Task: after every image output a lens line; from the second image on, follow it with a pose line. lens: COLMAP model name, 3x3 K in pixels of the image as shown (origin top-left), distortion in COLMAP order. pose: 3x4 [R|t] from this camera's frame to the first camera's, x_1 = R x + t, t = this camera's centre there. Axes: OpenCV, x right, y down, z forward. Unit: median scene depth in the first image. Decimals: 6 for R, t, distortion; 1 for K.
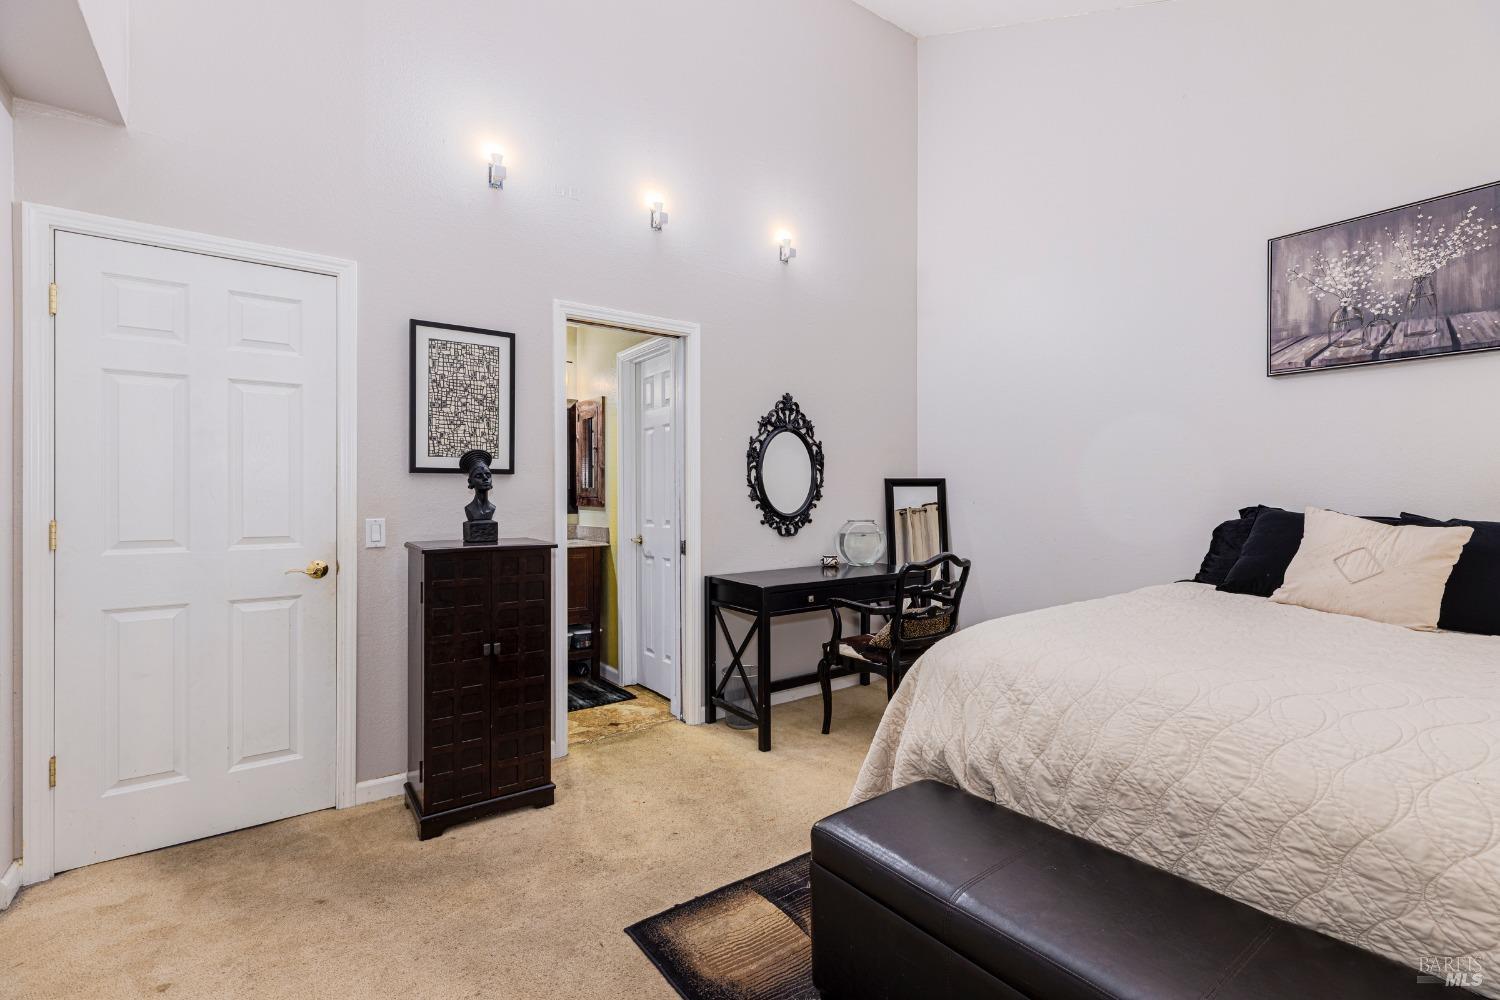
lens RADIAL K [[674.0, 0, 749.1], [0, 674.0, 498.5], [0, 0, 1]] dist [0.002117, -0.001388]
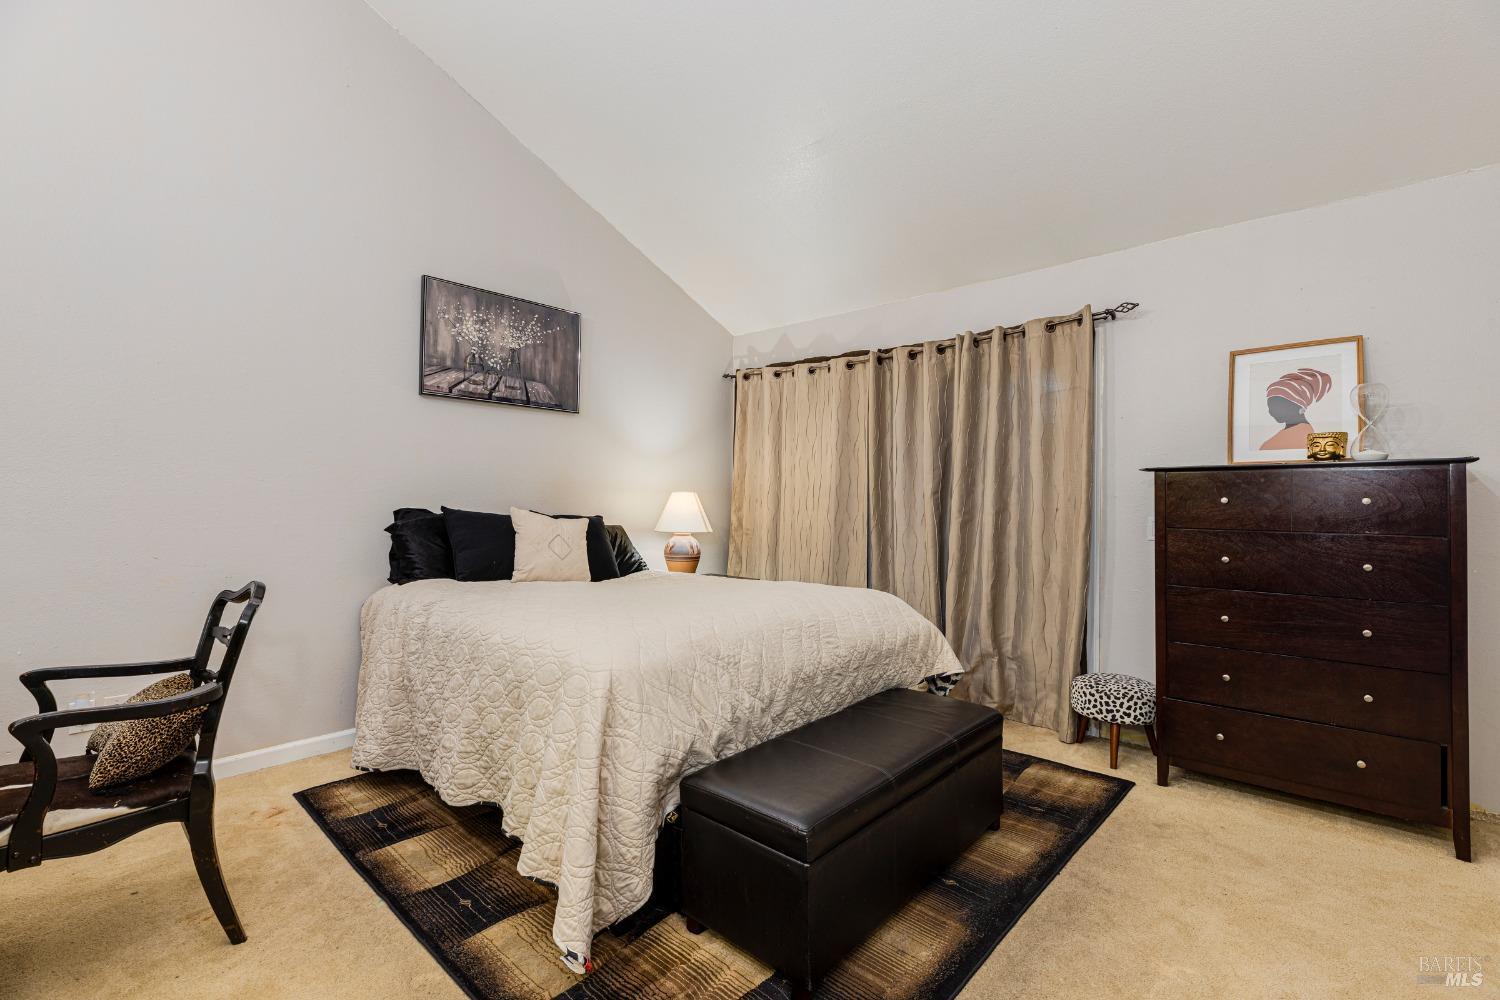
lens RADIAL K [[674.0, 0, 746.7], [0, 674.0, 498.4], [0, 0, 1]] dist [0.002117, -0.001388]
pose [[-0.199667, 0.008287, 0.979829, -0.501670], [-0.000874, 0.999962, -0.008635, 0.005995], [-0.979863, -0.002581, -0.199653, 0.754697]]
